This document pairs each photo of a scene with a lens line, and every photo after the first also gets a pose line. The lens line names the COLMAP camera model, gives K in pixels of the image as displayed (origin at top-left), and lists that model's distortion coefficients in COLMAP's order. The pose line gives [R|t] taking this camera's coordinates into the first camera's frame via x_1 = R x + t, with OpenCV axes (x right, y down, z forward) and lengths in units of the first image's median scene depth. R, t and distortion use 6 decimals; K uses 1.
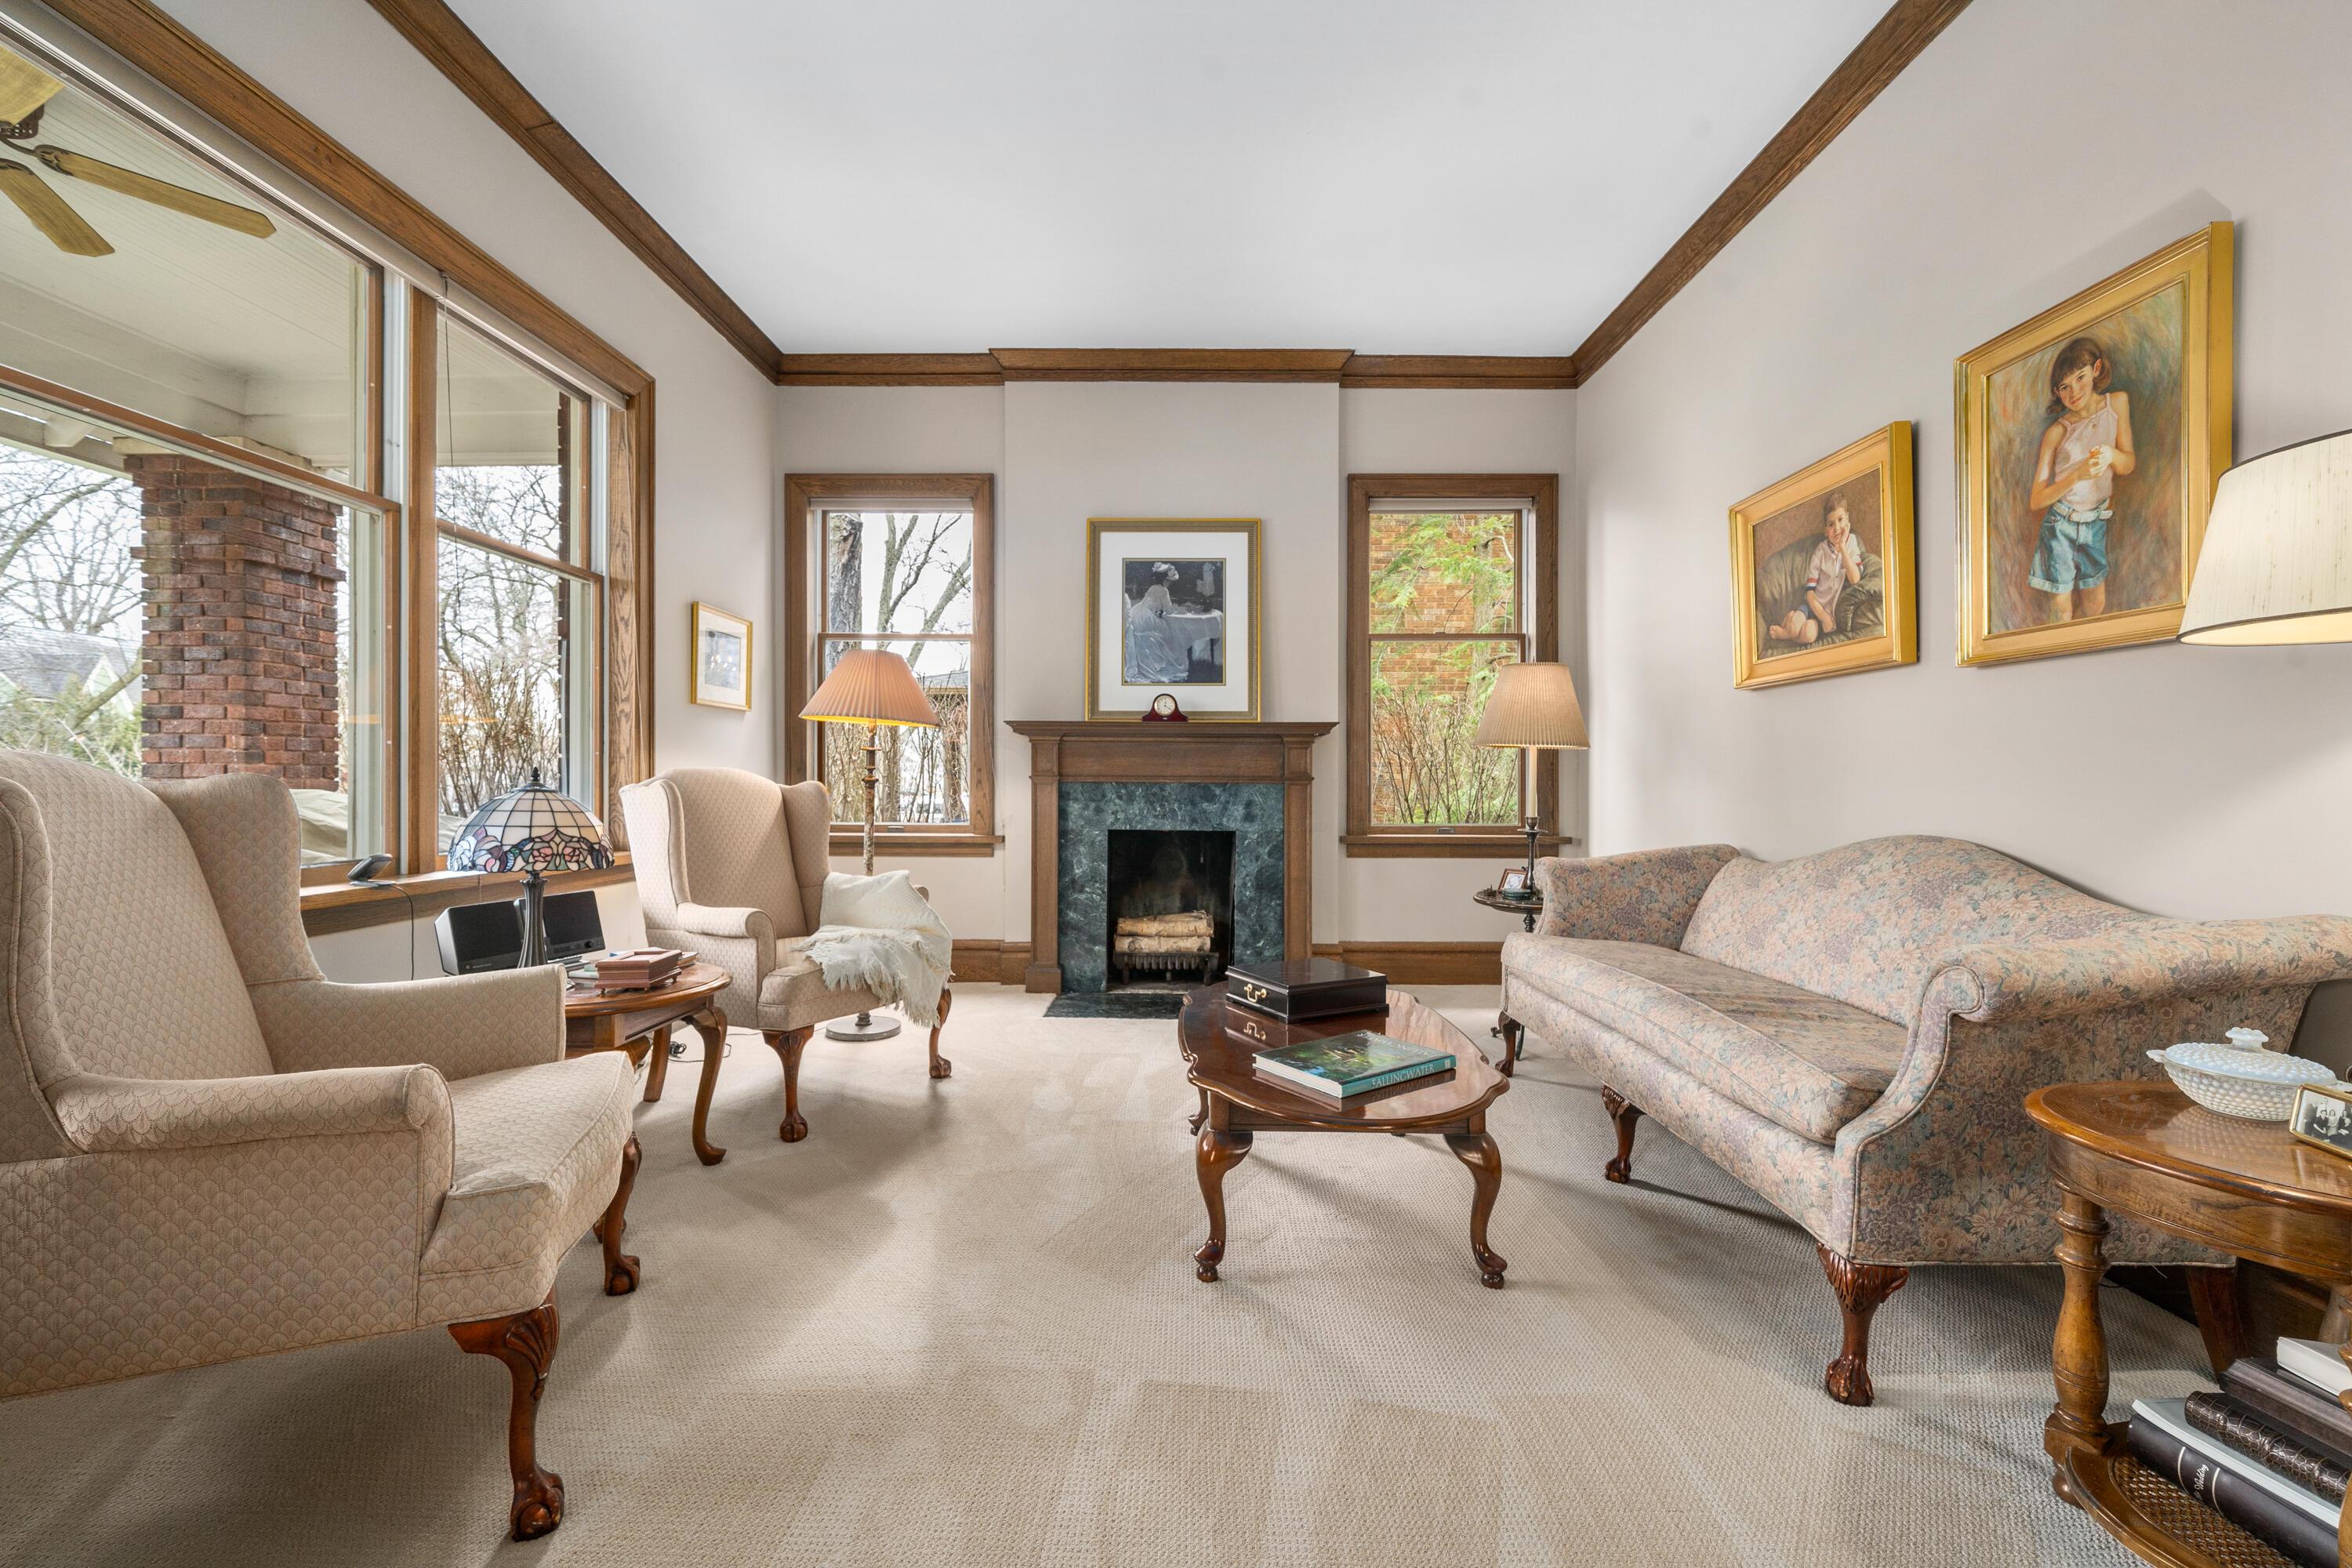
lens RADIAL K [[973.1, 0, 1176.0], [0, 973.1, 784.0], [0, 0, 1]] dist [0.000681, -0.000183]
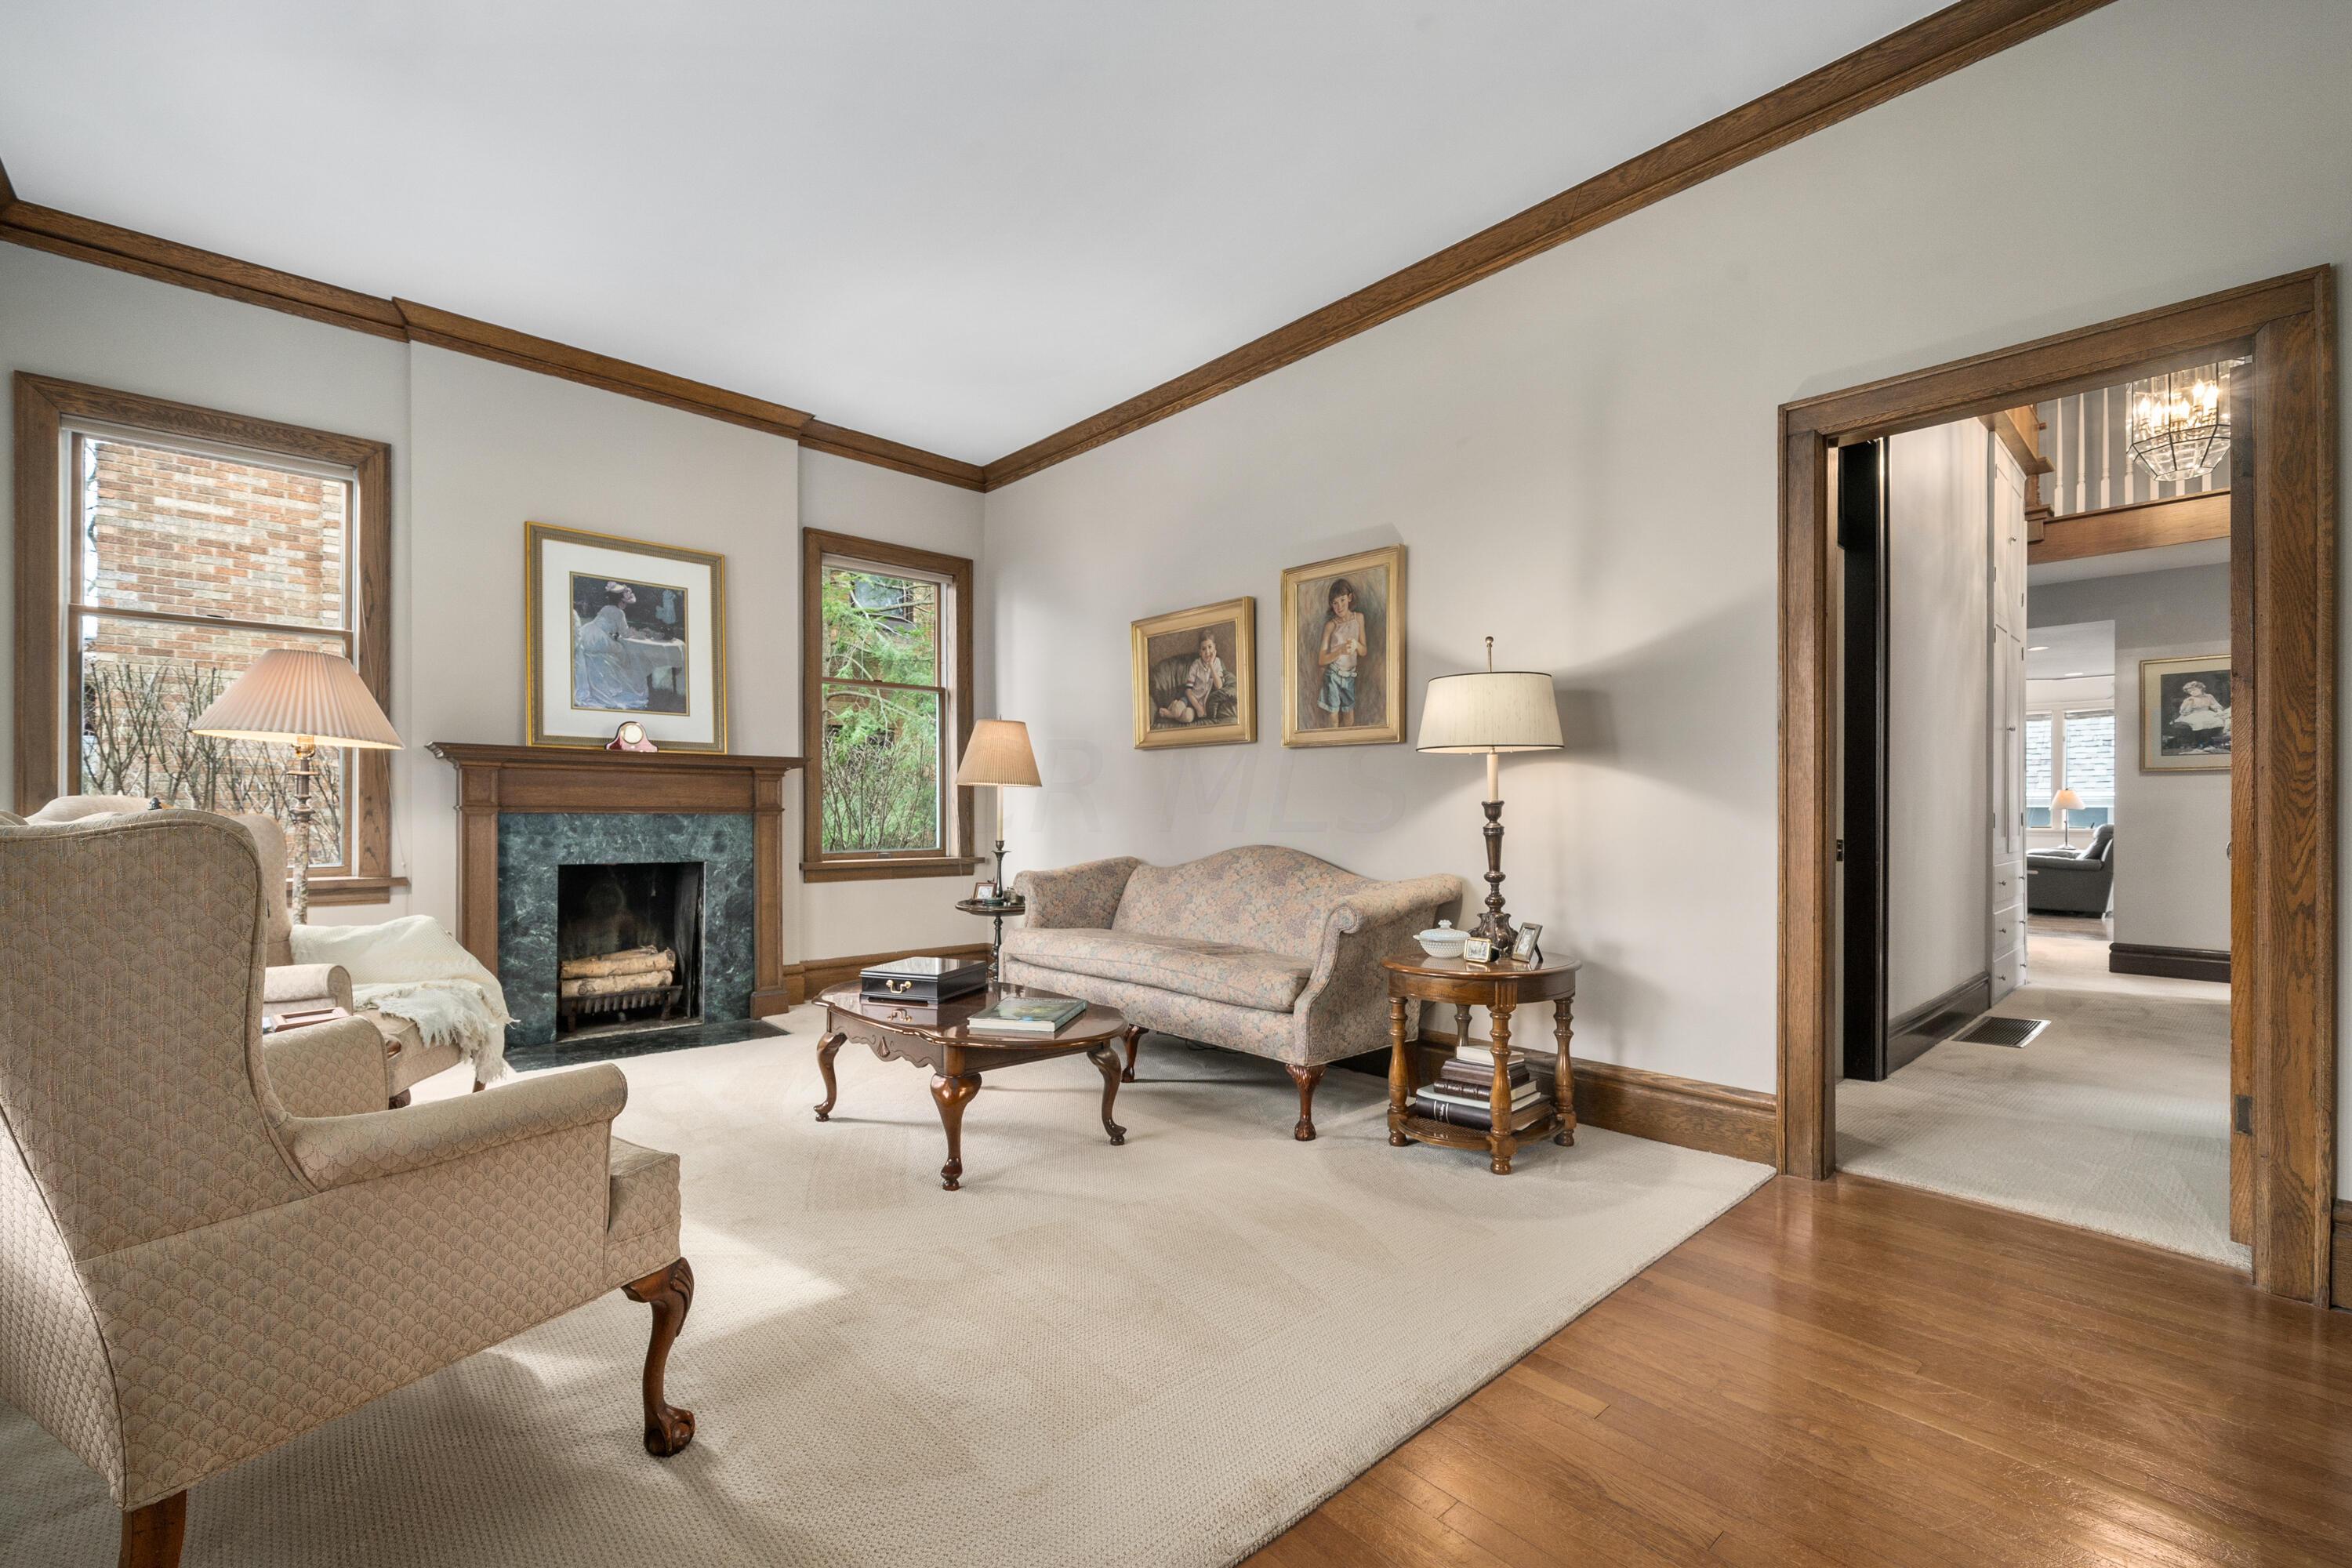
lens RADIAL K [[995.6, 0, 1173.8], [0, 995.6, 805.8], [0, 0, 1]] dist [0.000121, -0.000141]
pose [[0.729480, 0.003550, 0.683993, -0.291595], [0.001116, 0.999979, -0.006380, -0.002304], [-0.684001, 0.005417, 0.729461, -0.085825]]
